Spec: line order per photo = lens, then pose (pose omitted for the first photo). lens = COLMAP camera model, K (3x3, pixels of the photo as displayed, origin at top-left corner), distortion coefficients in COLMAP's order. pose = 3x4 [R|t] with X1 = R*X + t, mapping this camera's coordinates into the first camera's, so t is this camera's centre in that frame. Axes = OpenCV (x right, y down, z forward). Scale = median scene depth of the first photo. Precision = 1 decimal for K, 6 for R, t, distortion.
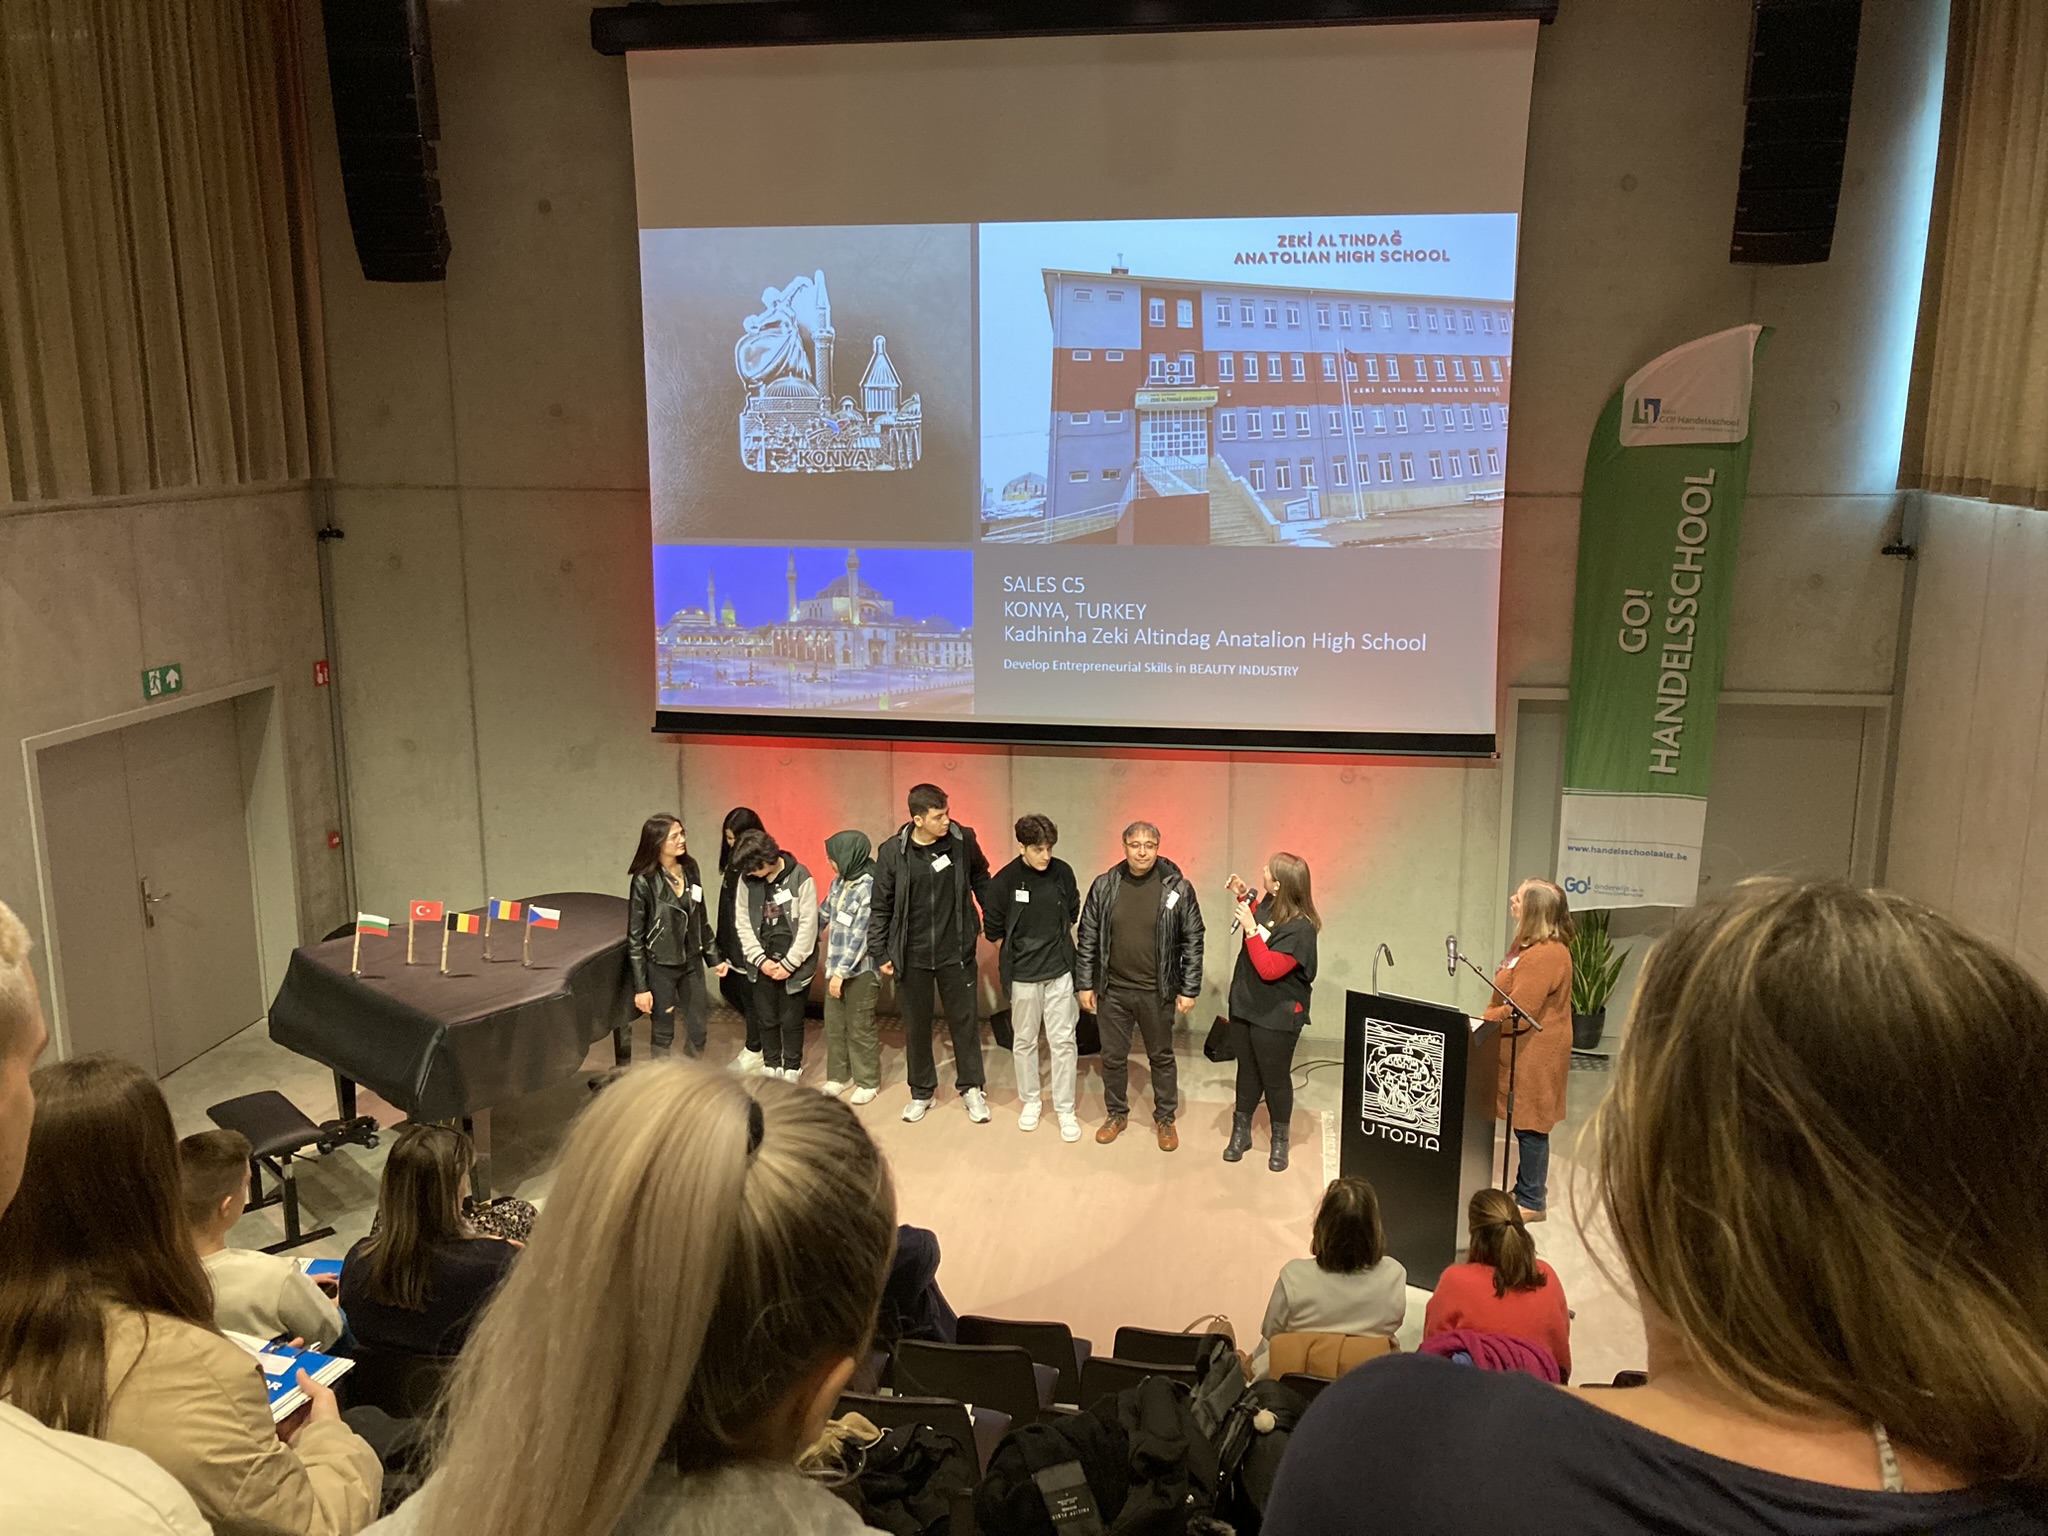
lens RADIAL K [[1661.3, 0, 1022.5], [0, 1661.3, 742.5], [0, 0, 1]] dist [0.001528, 0.005446]
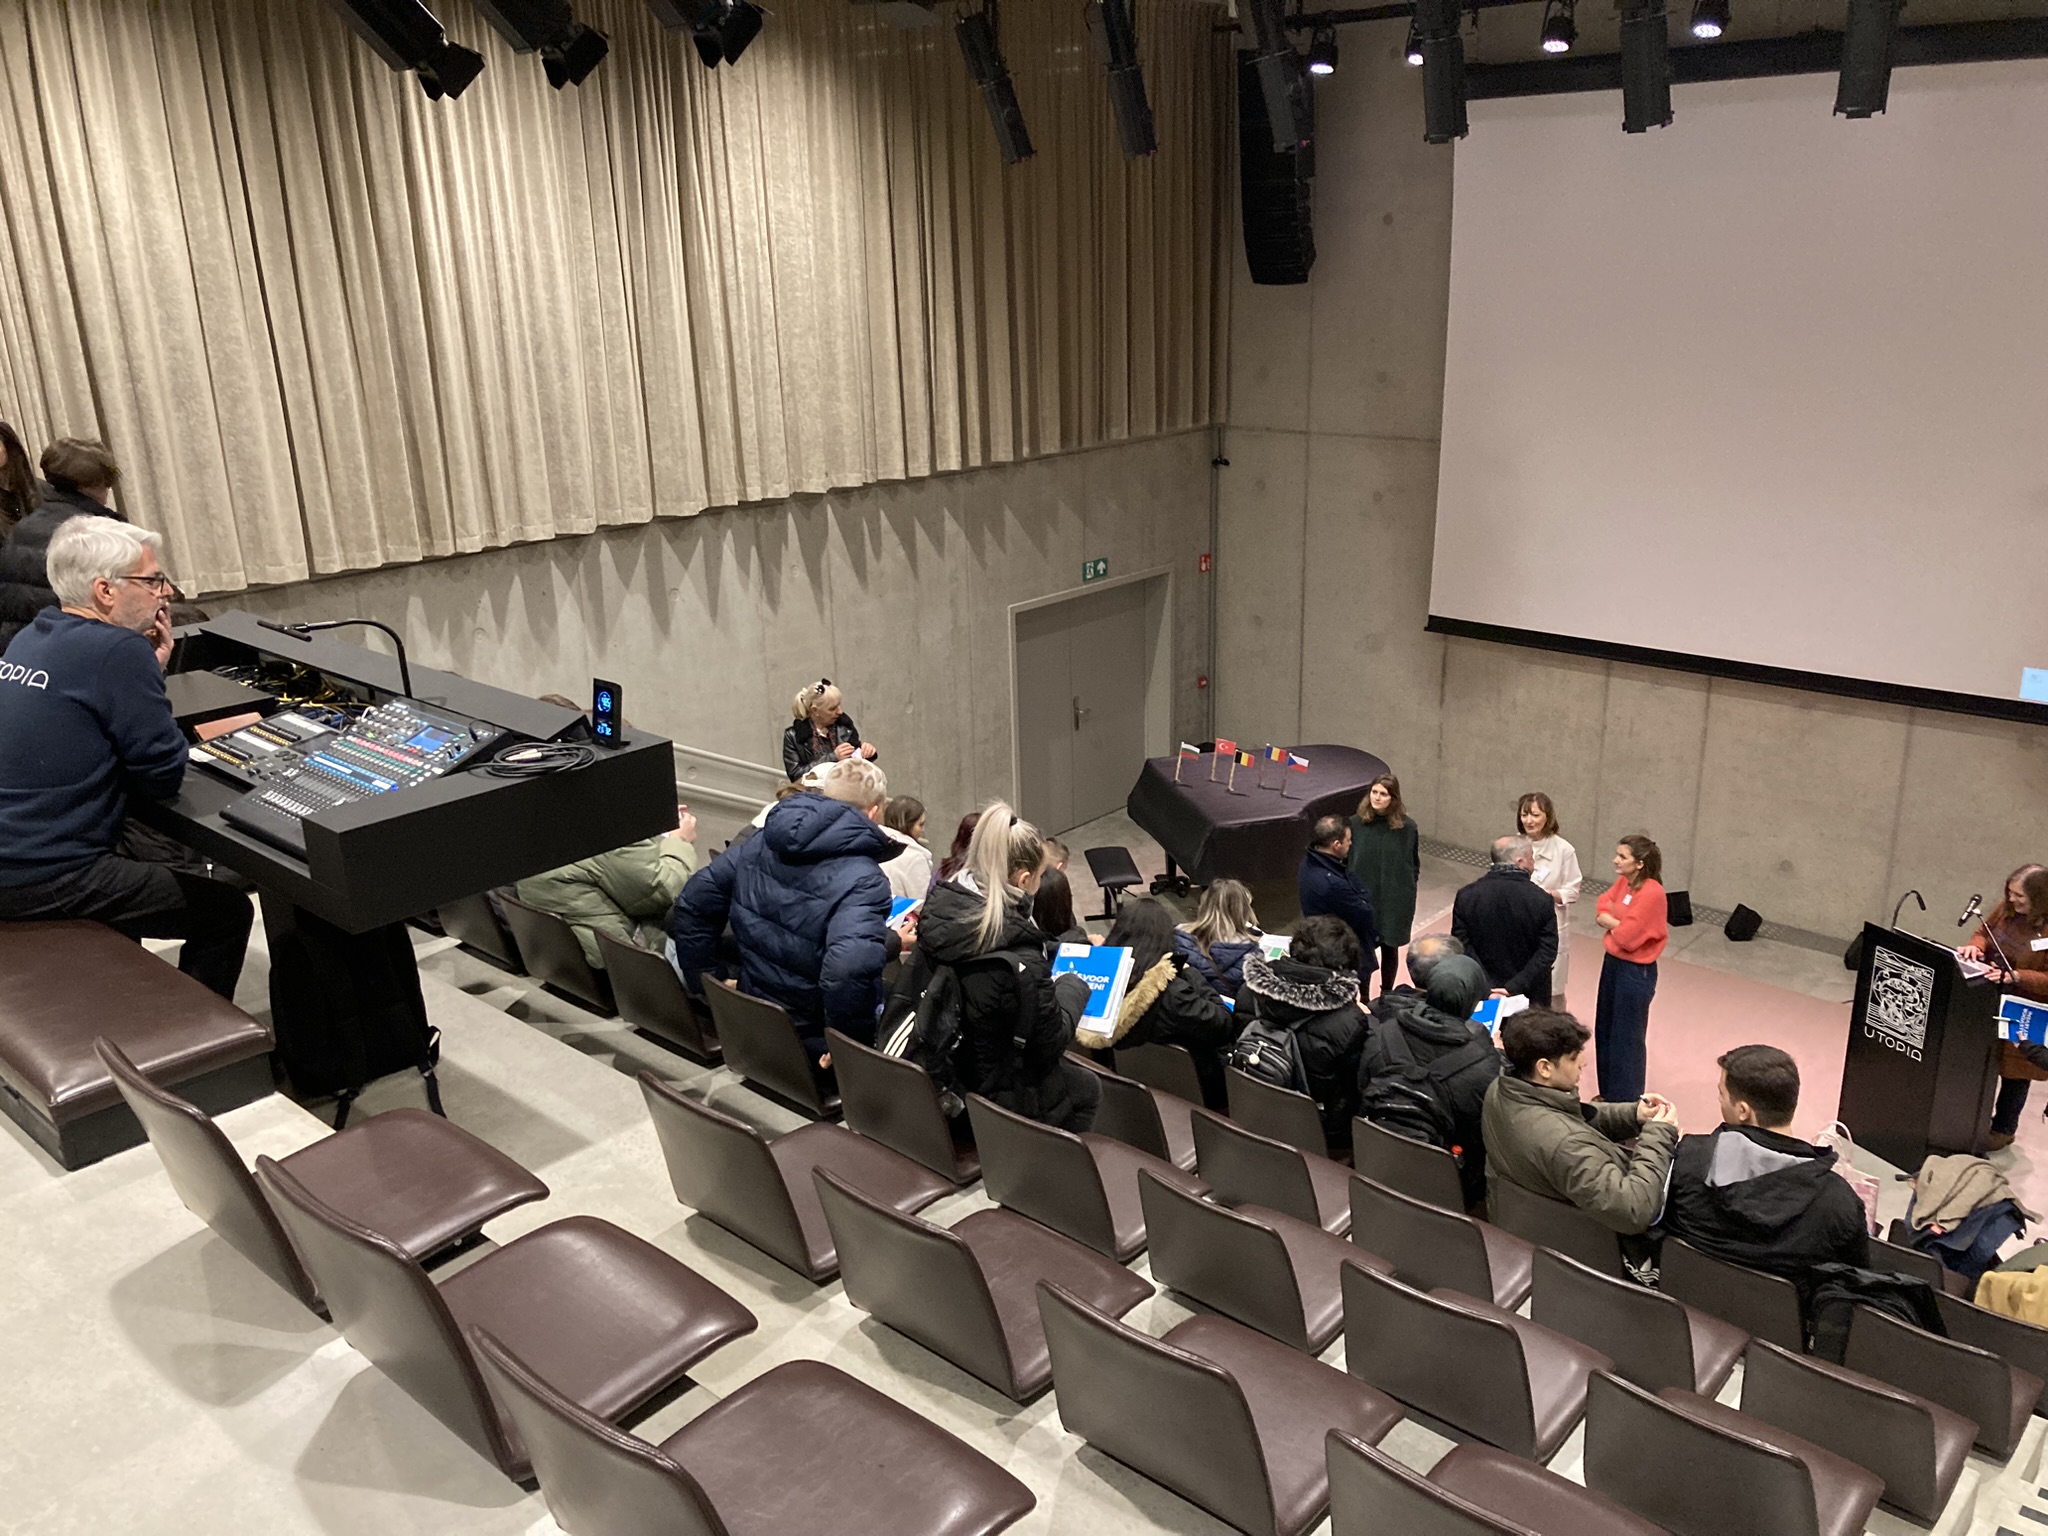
lens RADIAL K [[1641.1, 0, 1027.8], [0, 1641.1, 752.9], [0, 0, 1]] dist [0.003624, -0.006830]
pose [[0.833017, 0.144286, -0.534101, 0.235299], [-0.081484, 0.986862, 0.139511, -0.071106], [0.547214, -0.072694, 0.833830, -0.266609]]
